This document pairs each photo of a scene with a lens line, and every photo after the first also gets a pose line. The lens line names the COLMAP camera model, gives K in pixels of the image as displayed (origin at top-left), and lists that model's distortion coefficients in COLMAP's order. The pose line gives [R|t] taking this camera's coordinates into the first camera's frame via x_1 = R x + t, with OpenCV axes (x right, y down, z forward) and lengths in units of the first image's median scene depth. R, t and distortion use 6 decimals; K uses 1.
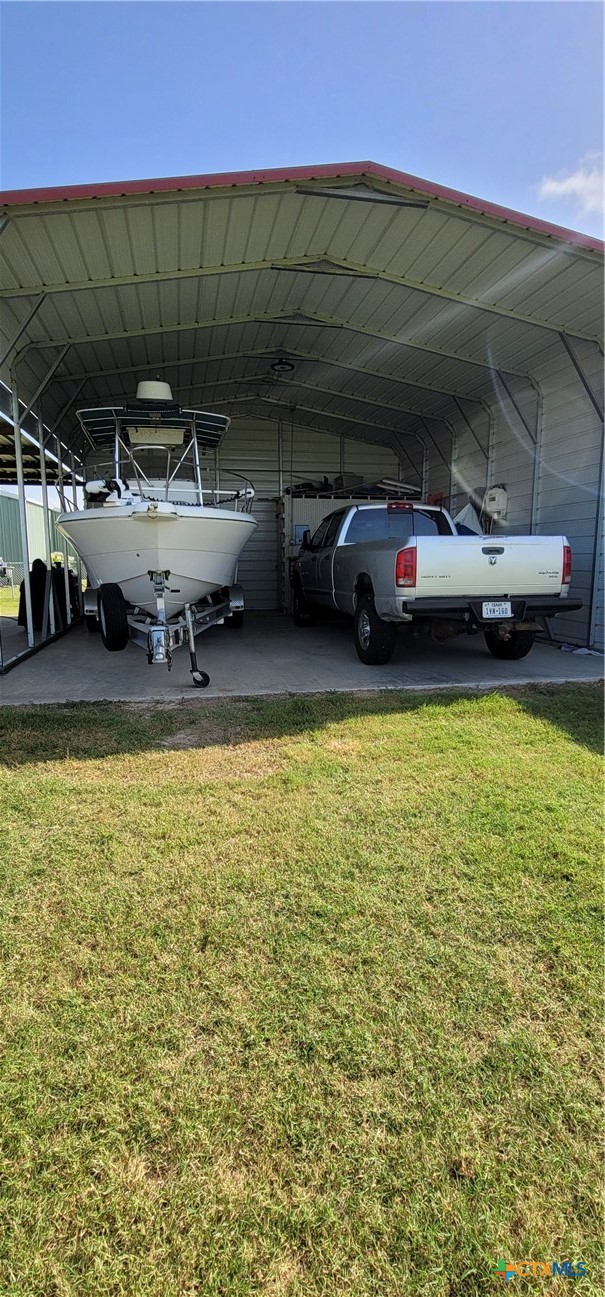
lens RADIAL K [[631.9, 0, 304.7], [0, 631.9, 653.4], [0, 0, 1]] dist [0.000866, -0.000111]
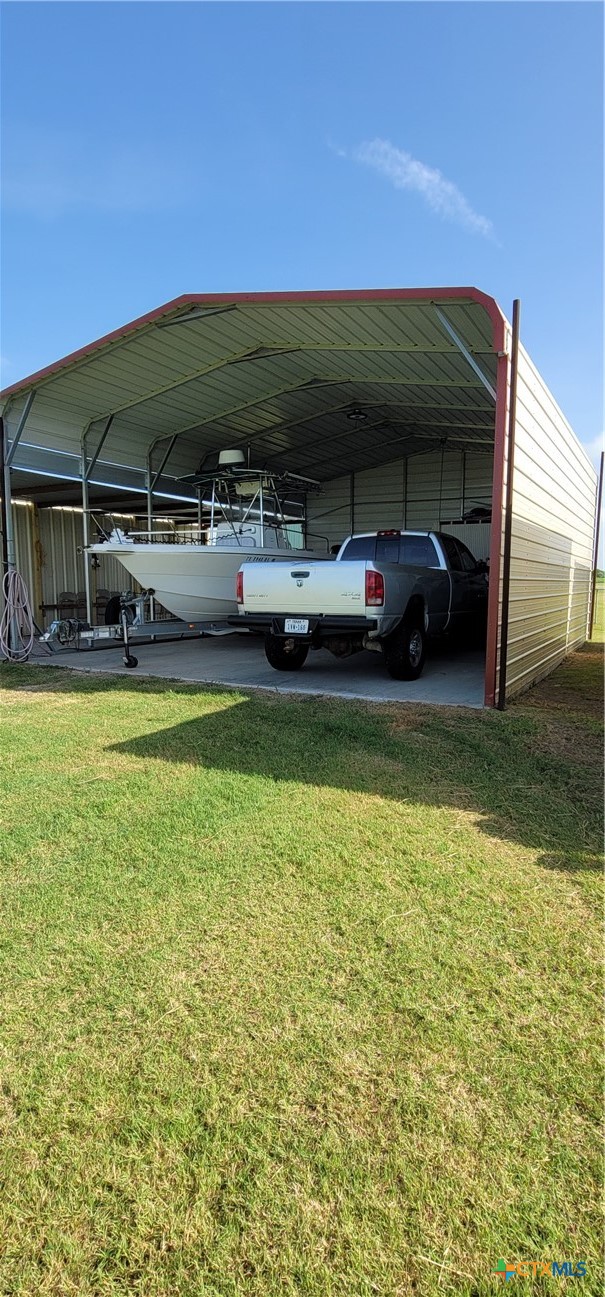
lens RADIAL K [[631.9, 0, 308.7], [0, 631.9, 647.7], [0, 0, 1]] dist [0.000866, -0.000111]
pose [[0.762003, 0.074868, -0.643231, 1.032322], [-0.104444, 0.994499, -0.007976, -0.022956], [0.639095, 0.073259, 0.765631, 0.140382]]
